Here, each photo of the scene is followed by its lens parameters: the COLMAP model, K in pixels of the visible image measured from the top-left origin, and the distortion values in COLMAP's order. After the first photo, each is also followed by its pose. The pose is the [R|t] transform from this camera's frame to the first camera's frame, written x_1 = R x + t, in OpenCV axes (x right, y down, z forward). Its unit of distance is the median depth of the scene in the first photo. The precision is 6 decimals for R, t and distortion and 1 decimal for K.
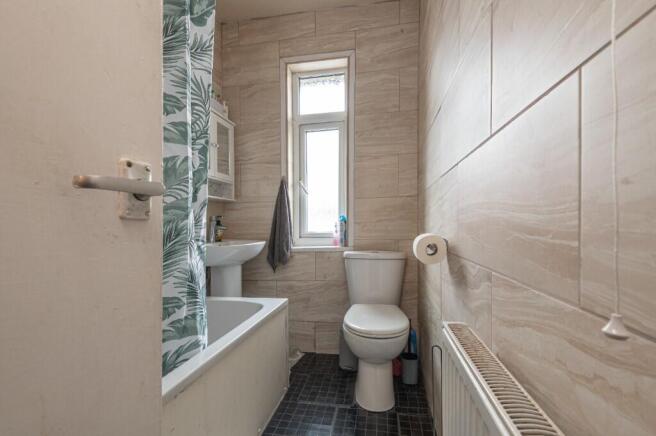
lens RADIAL K [[300.1, 0, 331.4], [0, 300.1, 228.4], [0, 0, 1]] dist [0.038062, -0.019430]
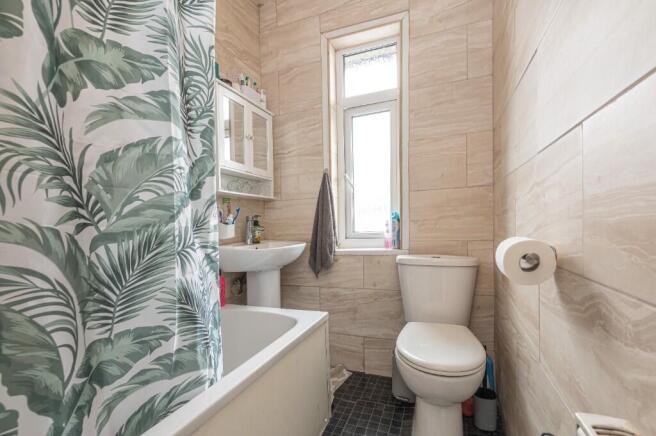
lens RADIAL K [[300.1, 0, 331.4], [0, 300.1, 228.4], [0, 0, 1]] dist [0.038062, -0.019430]
pose [[0.982444, -0.009332, -0.186322, 0.022543], [0.011065, 0.999905, 0.008263, -0.008106], [0.186227, -0.010180, 0.982454, 0.168133]]
